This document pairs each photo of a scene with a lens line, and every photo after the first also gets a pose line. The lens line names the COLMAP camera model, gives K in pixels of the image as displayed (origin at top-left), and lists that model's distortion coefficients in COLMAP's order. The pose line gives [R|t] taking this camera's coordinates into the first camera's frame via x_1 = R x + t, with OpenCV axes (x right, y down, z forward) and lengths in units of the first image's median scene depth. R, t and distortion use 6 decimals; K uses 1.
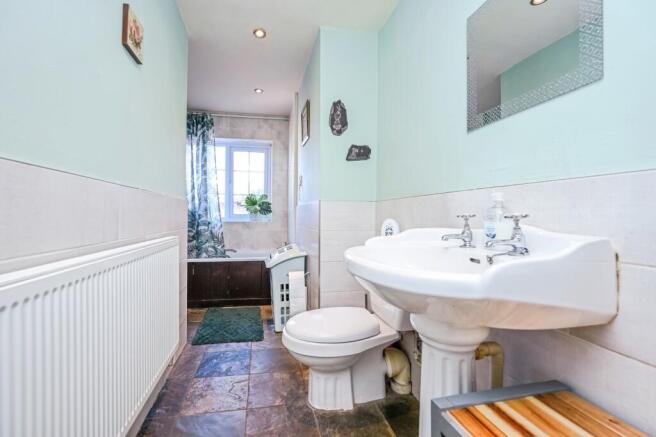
lens RADIAL K [[367.0, 0, 325.1], [0, 367.0, 217.5], [0, 0, 1]] dist [-0.000229, -0.000045]
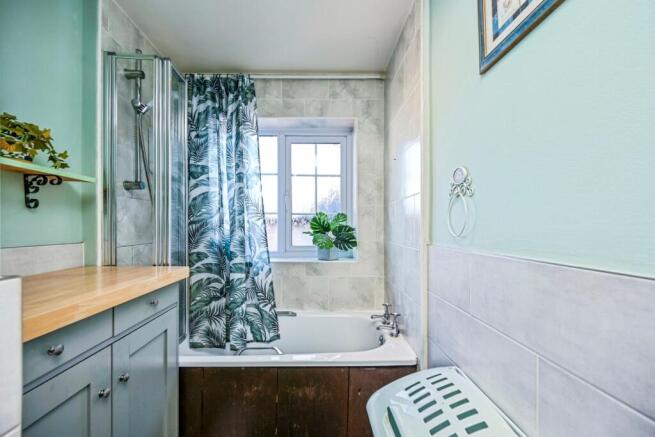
lens RADIAL K [[261.8, 0, 327.3], [0, 261.8, 219.4], [0, 0, 1]] dist [-0.000134, 0.000232]
pose [[0.990056, -0.010293, -0.140297, -0.136118], [0.009932, 0.999945, -0.003272, -0.053775], [0.140323, 0.001846, 0.990104, 0.608268]]
